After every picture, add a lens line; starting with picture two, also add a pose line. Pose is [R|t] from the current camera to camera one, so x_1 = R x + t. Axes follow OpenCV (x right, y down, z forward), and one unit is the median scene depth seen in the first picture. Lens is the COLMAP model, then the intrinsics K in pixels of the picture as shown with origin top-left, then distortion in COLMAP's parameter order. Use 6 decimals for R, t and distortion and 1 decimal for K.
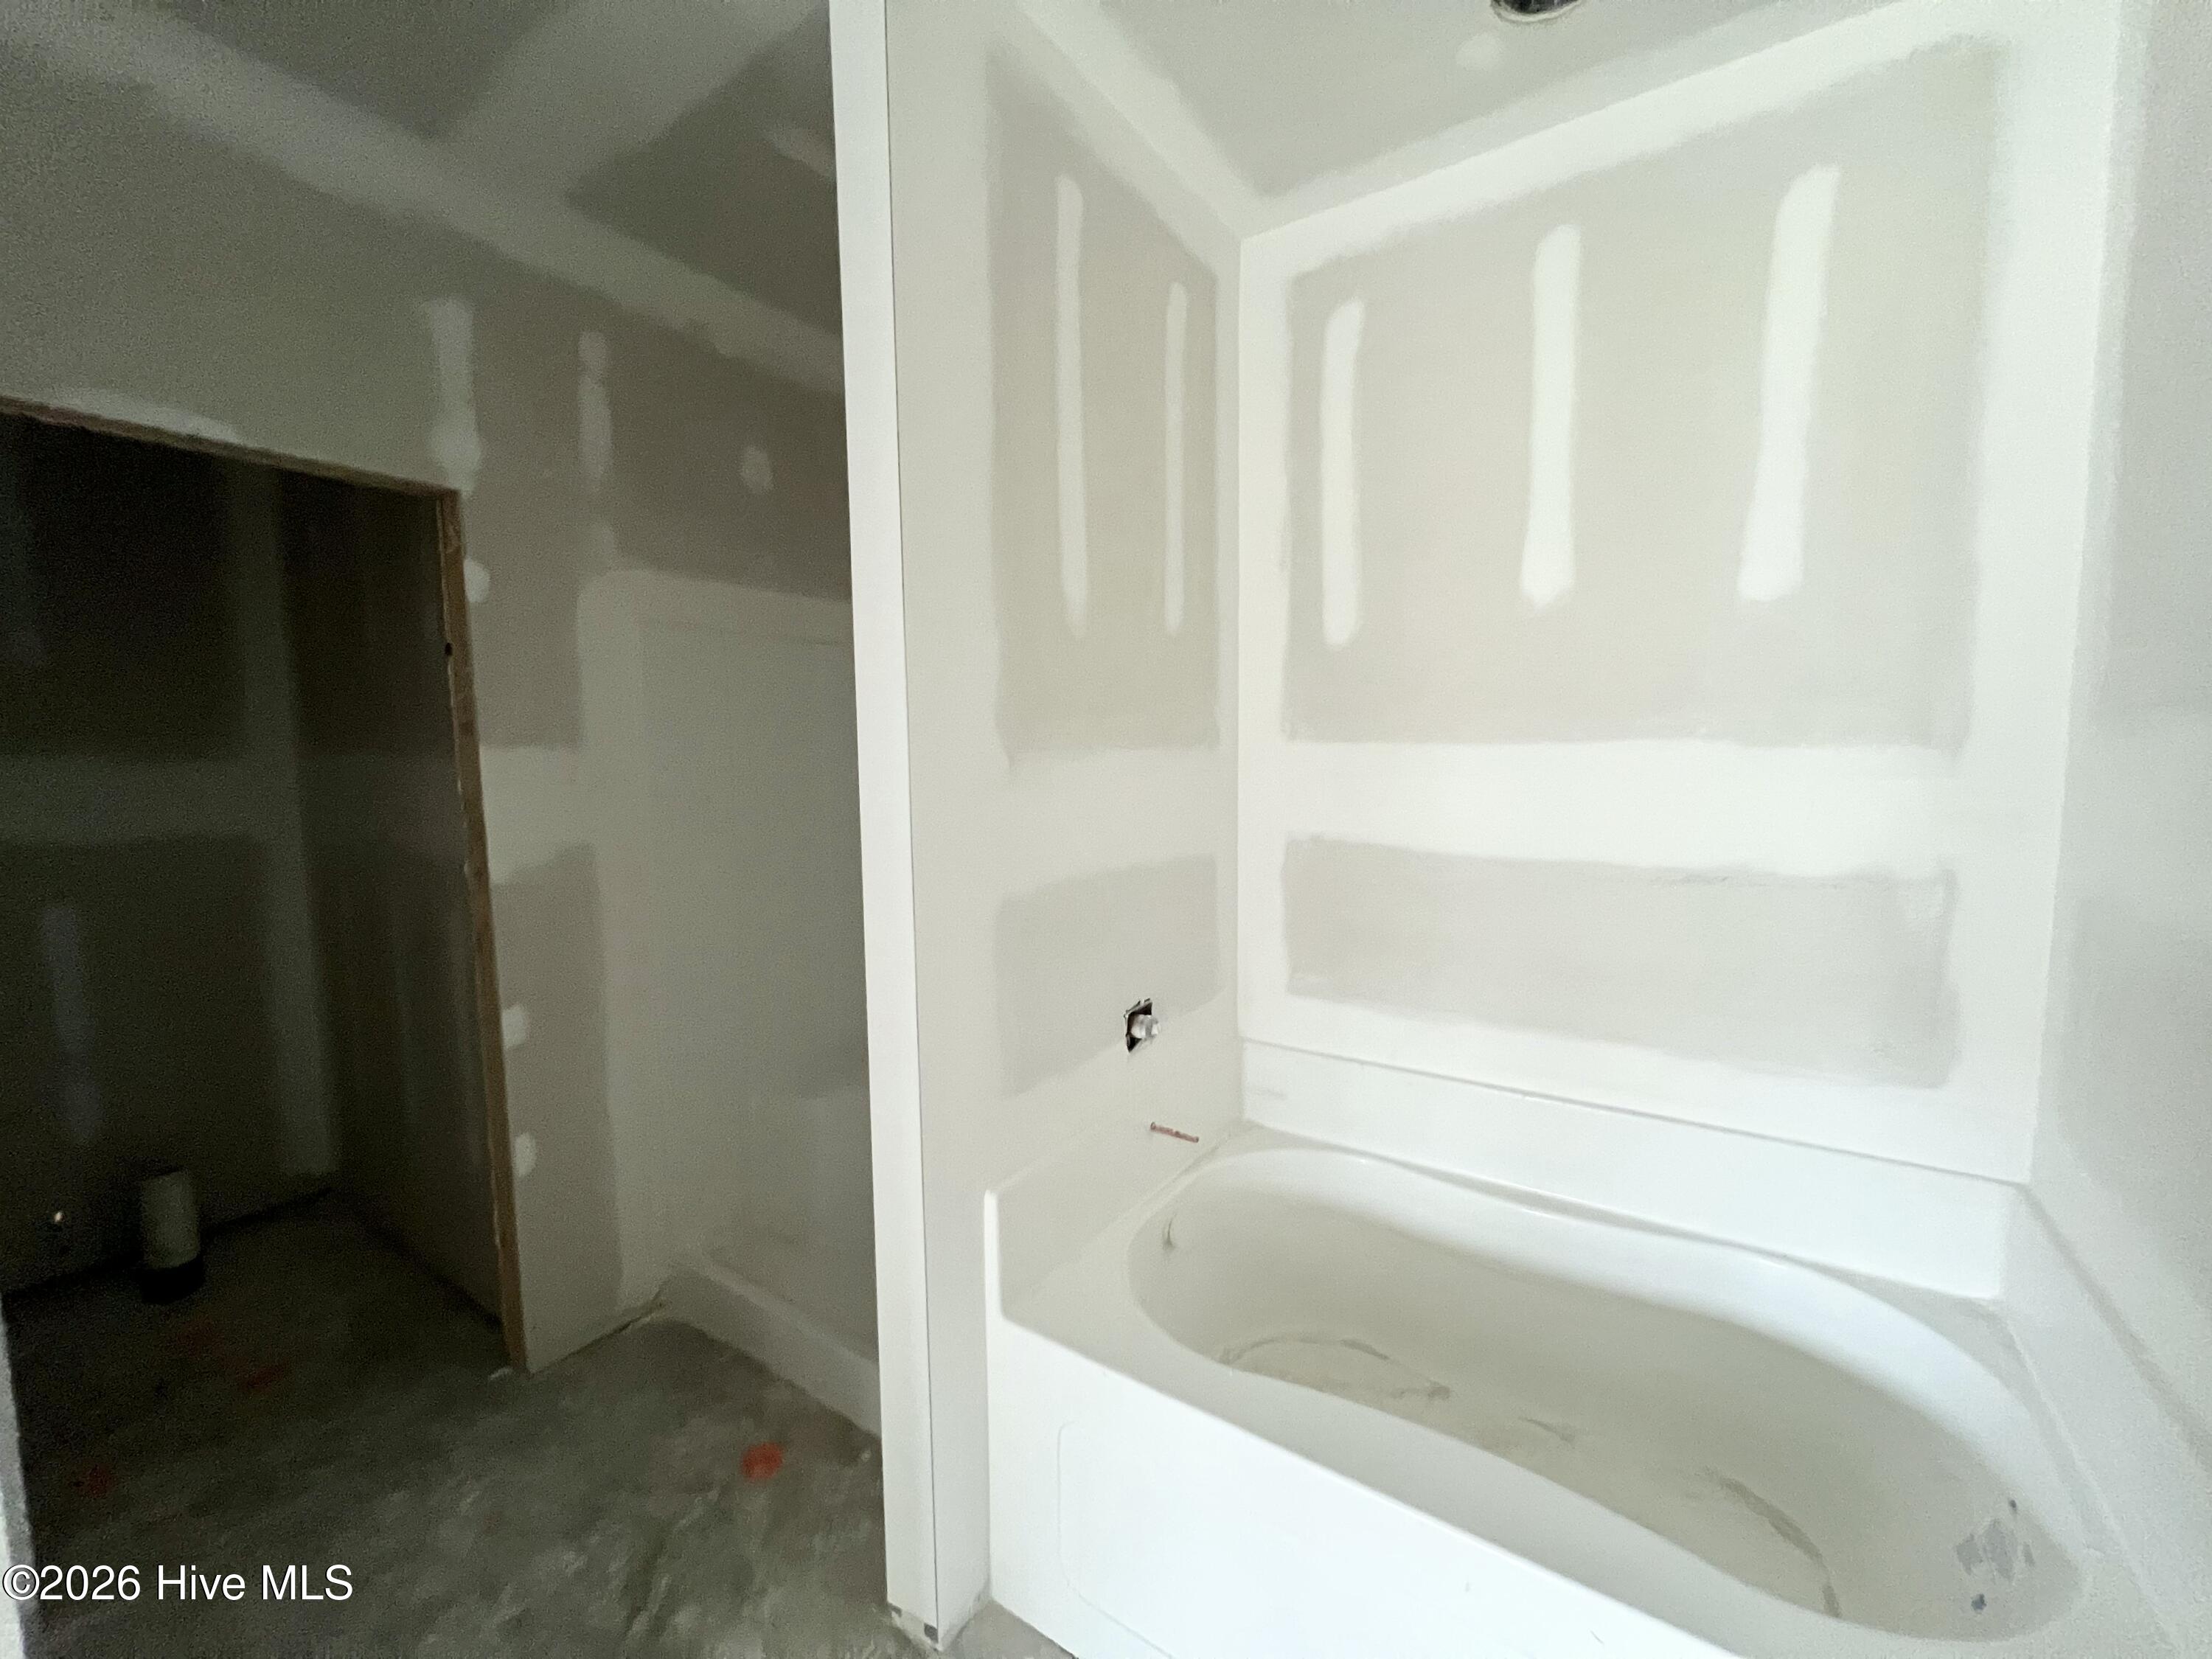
lens RADIAL K [[882.9, 0, 1099.1], [0, 882.9, 827.5], [0, 0, 1]] dist [-0.002642, 0.000841]
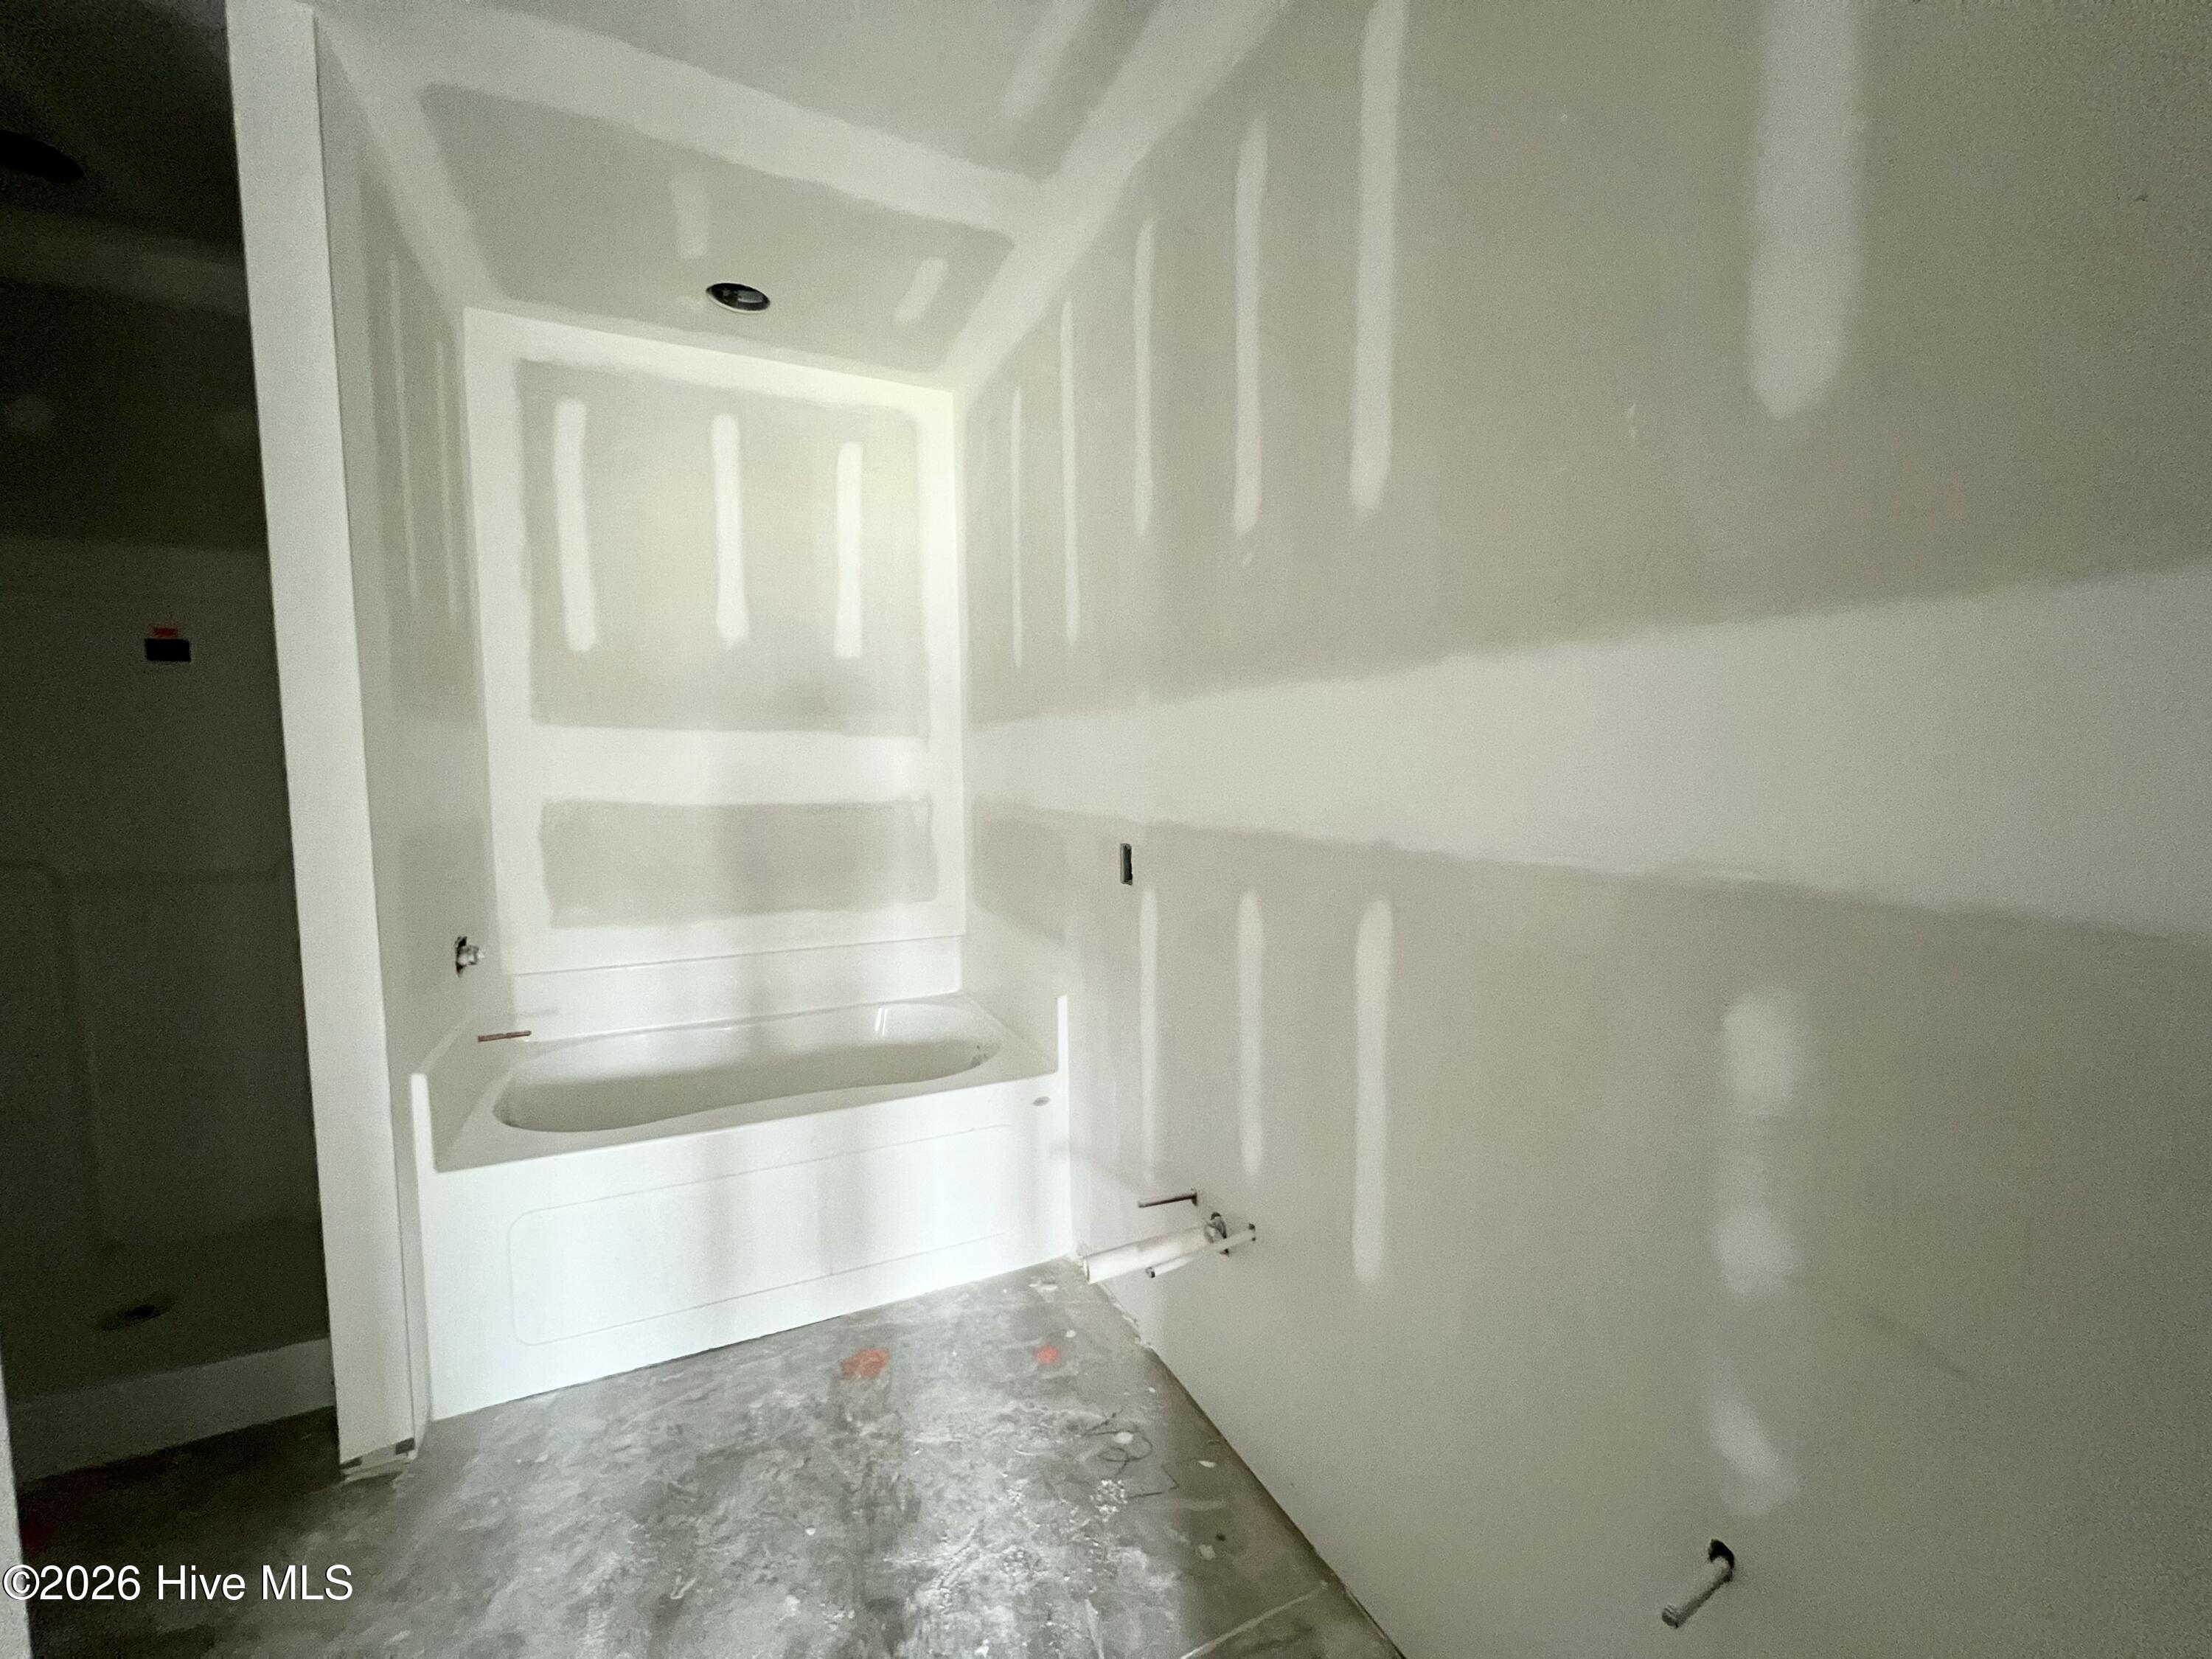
lens RADIAL K [[888.8, 0, 1107.4], [0, 888.8, 833.0], [0, 0, 1]] dist [0.002871, 0.000172]
pose [[0.507625, -0.055782, 0.859770, -0.542835], [0.074269, 0.997021, 0.020837, 0.100630], [-0.858371, 0.053277, 0.510256, -0.375414]]
